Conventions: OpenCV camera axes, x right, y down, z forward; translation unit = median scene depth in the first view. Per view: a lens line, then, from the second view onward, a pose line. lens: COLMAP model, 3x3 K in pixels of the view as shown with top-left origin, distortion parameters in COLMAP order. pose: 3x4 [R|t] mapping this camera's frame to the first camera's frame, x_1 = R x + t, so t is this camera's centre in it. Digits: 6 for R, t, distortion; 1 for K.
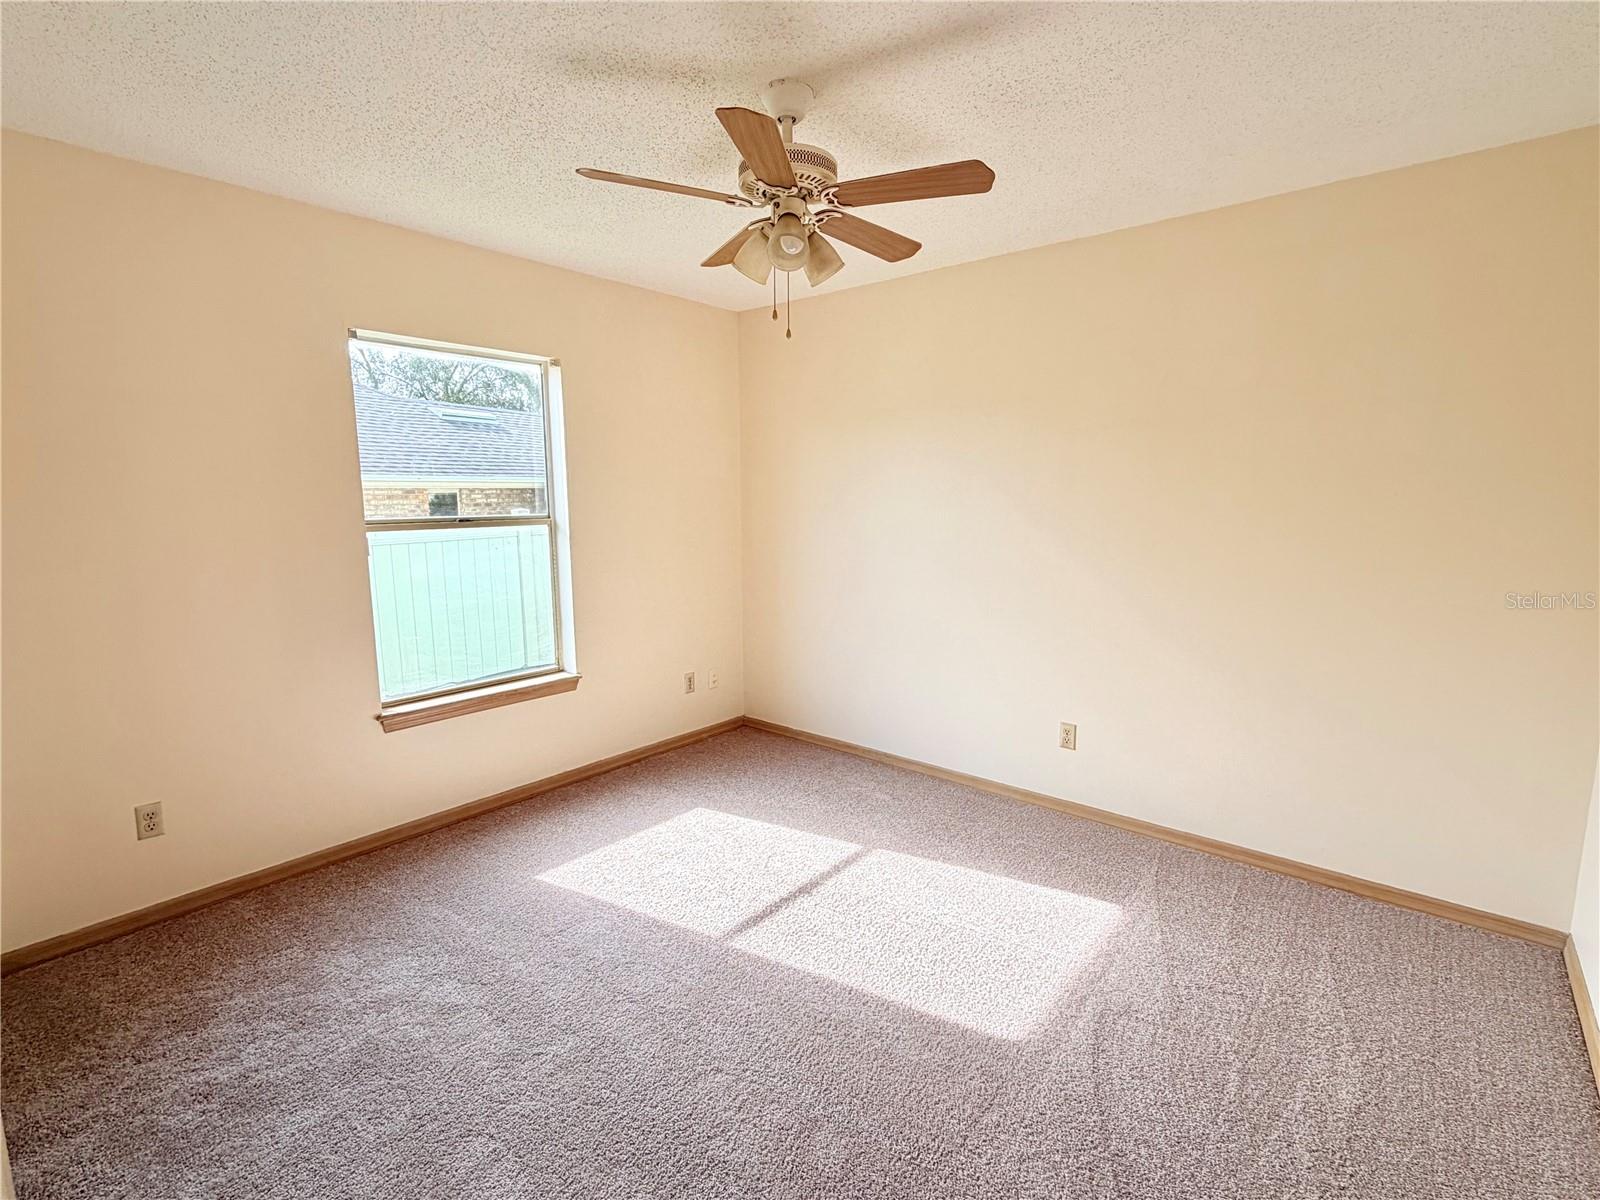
lens RADIAL K [[747.9, 0, 800.0], [0, 747.9, 600.0], [0, 0, 1]] dist [-0.000661, -0.000155]
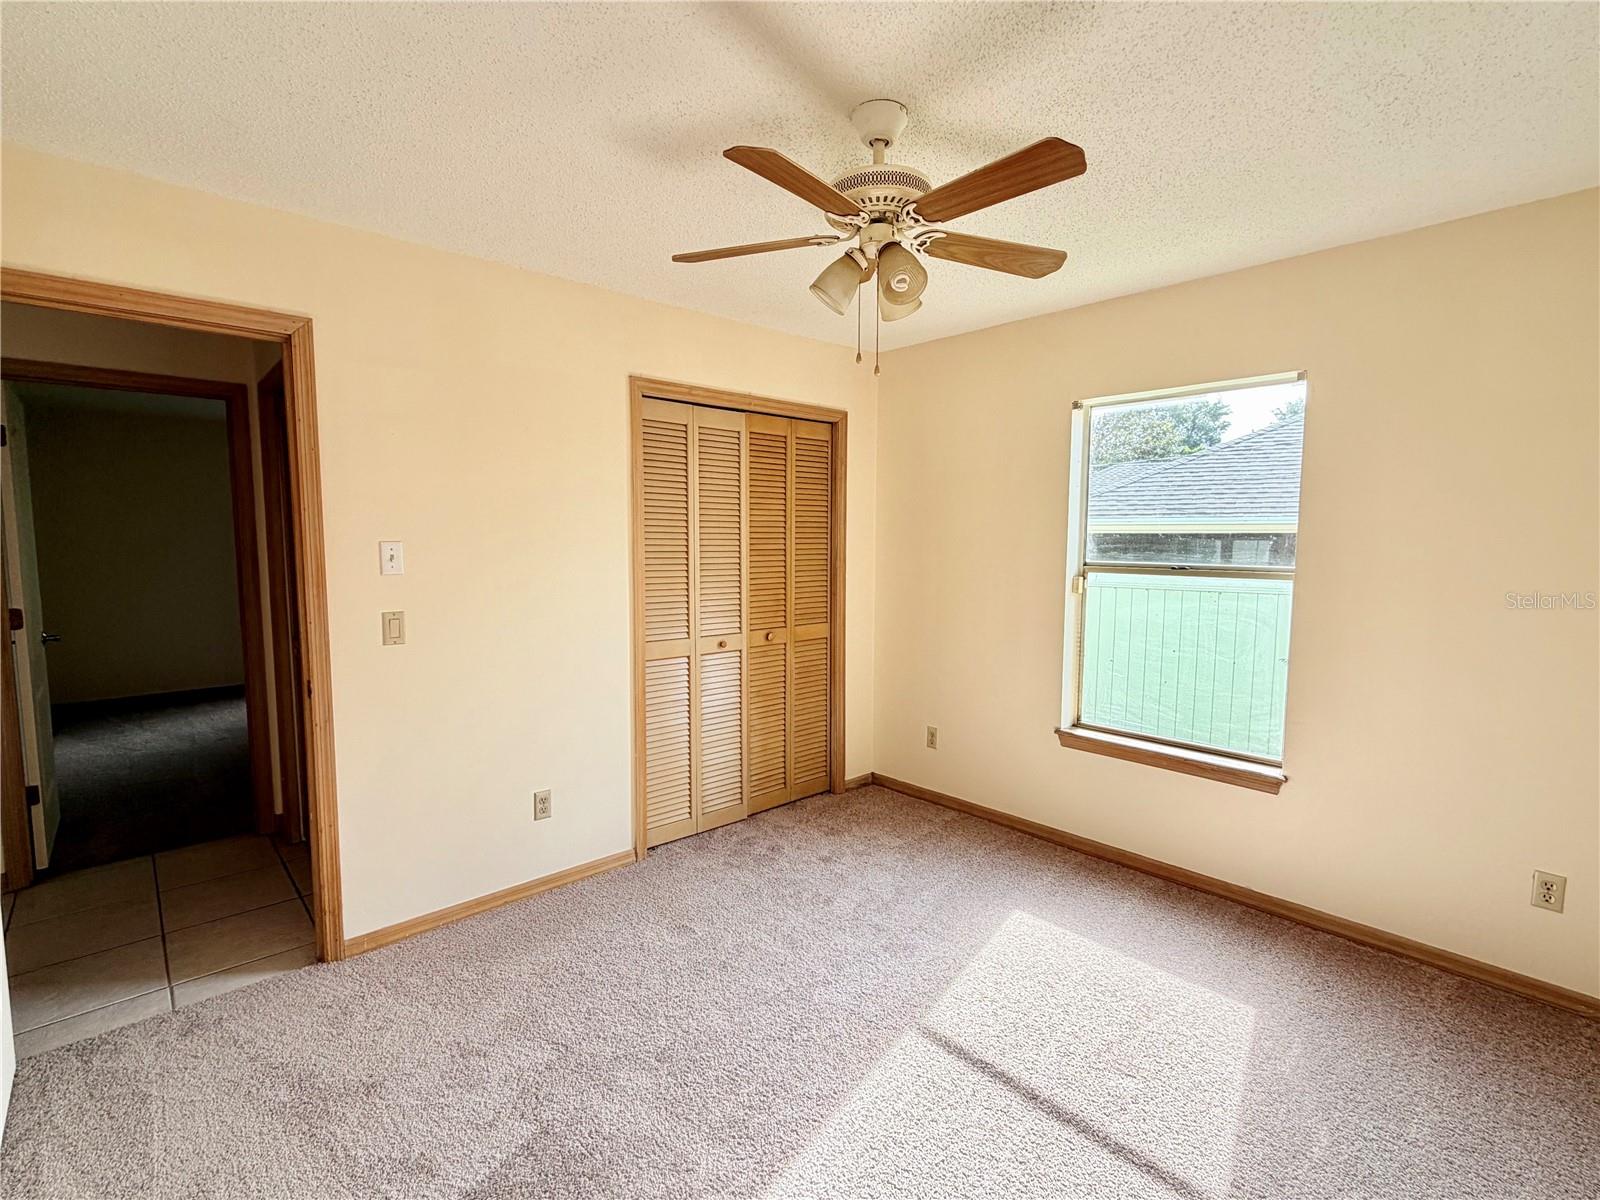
lens RADIAL K [[747.9, 0, 800.0], [0, 747.9, 600.0], [0, 0, 1]] dist [-0.000661, -0.000155]
pose [[-0.118768, 0.090768, -0.988764, 0.590611], [-0.145796, 0.983425, 0.107791, -0.104051], [0.982160, 0.156960, -0.103566, 0.666719]]
